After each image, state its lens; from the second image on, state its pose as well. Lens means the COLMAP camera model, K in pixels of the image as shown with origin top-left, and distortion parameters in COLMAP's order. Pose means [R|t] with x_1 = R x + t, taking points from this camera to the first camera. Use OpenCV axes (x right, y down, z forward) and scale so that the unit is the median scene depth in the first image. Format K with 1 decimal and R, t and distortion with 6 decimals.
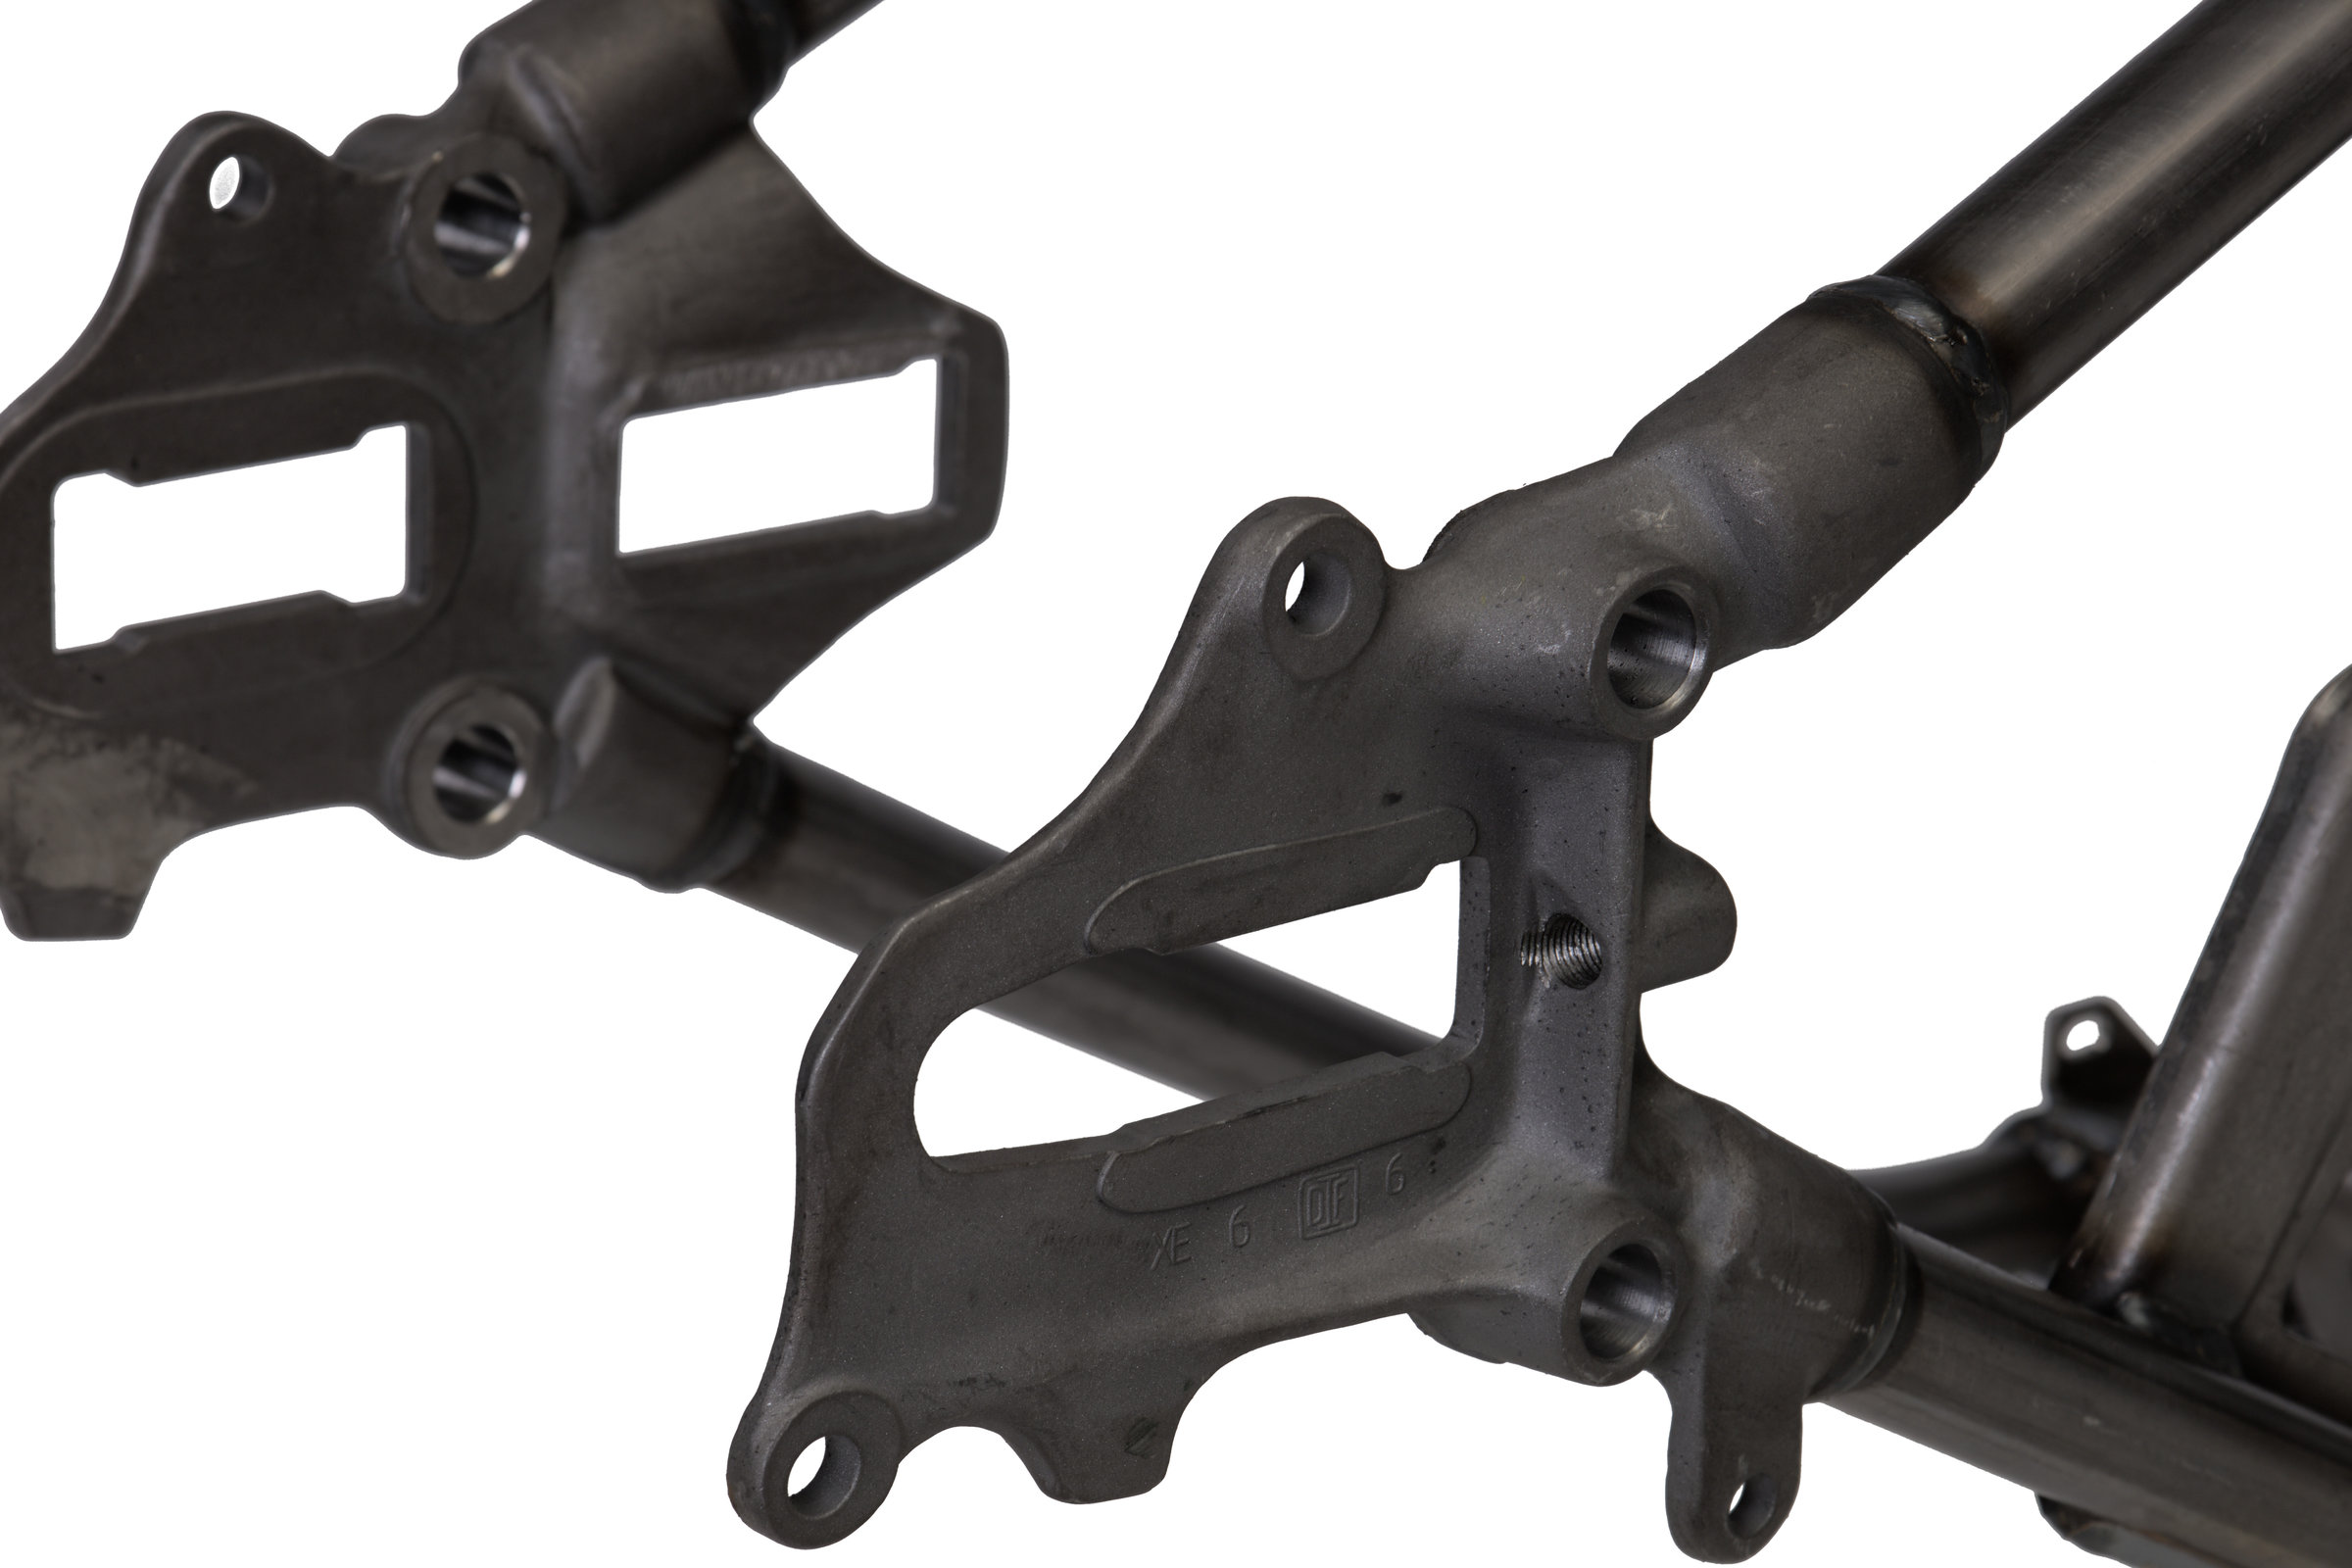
lens RADIAL K [[7091.4, 0, 1239.6], [0, 7091.4, 856.1], [0, 0, 1]] dist [0.318444, 0.000000]
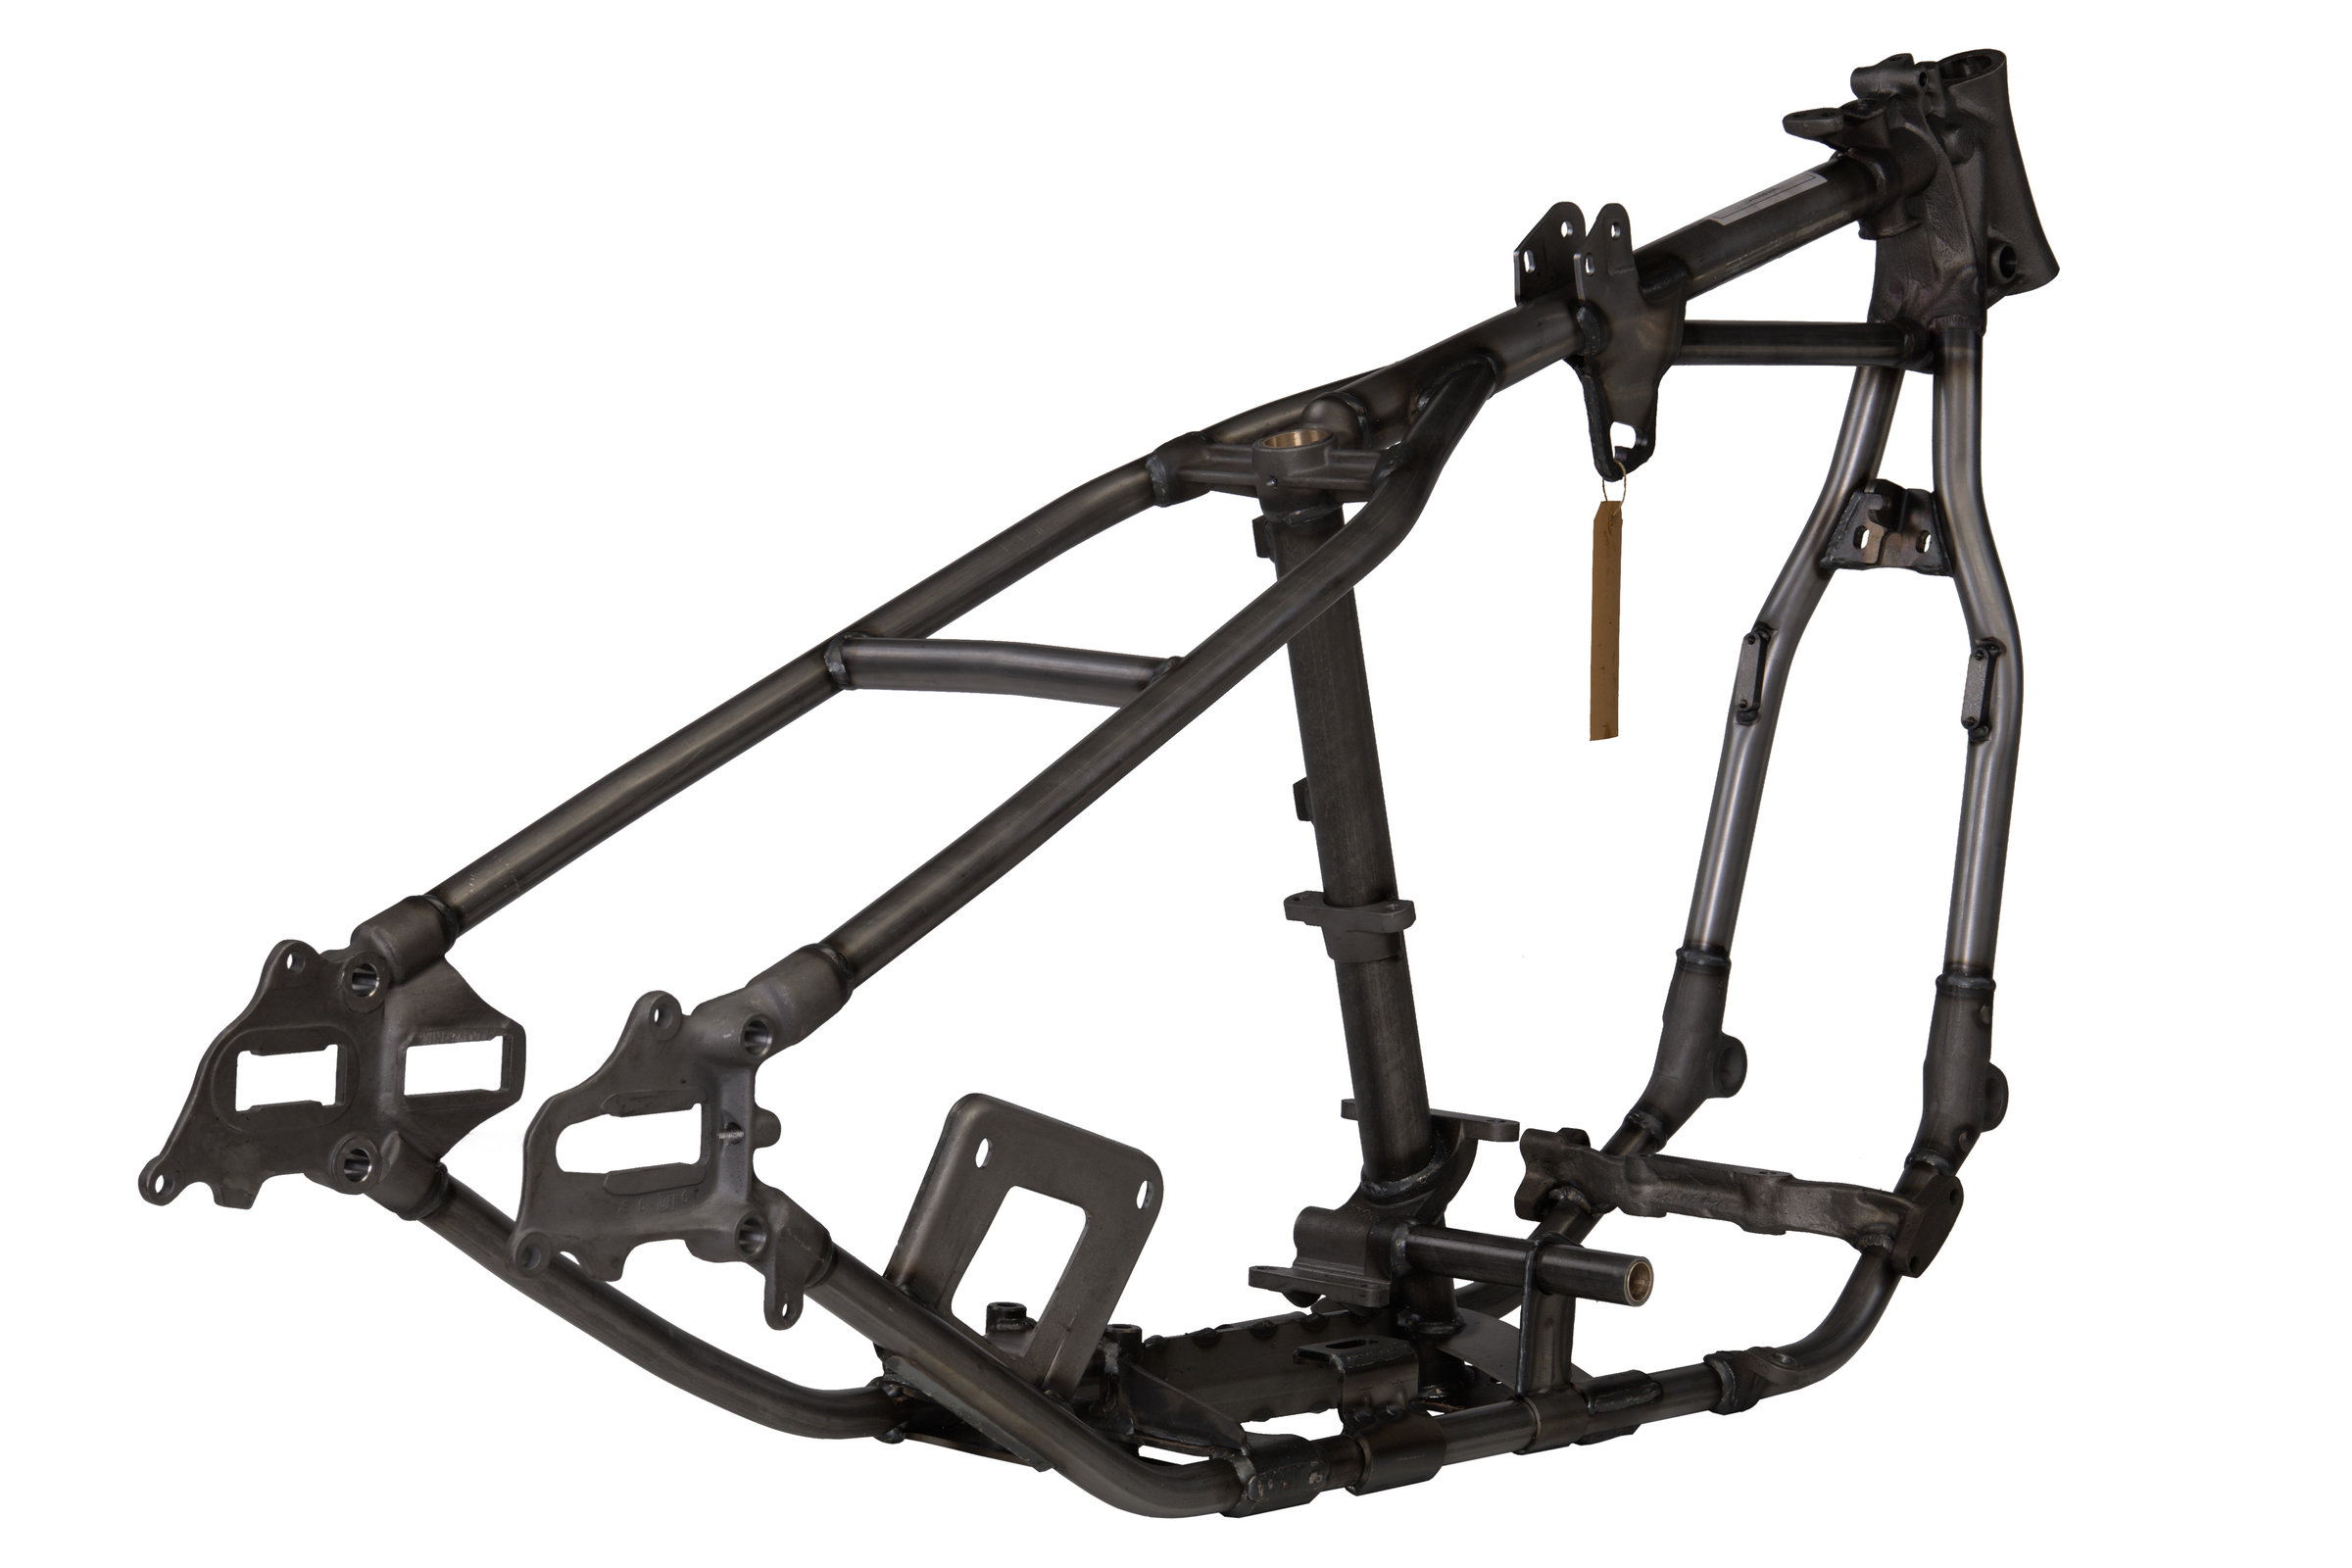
lens RADIAL K [[4753.1, 0, 1176.5], [0, 4753.1, 782.8], [0, 0, 1]] dist [-0.121152, 0.000000]
pose [[0.985966, -0.002479, 0.166928, -0.108903], [0.040984, 0.972885, -0.227629, 0.330282], [-0.161838, 0.231276, 0.959333, -1.112816]]
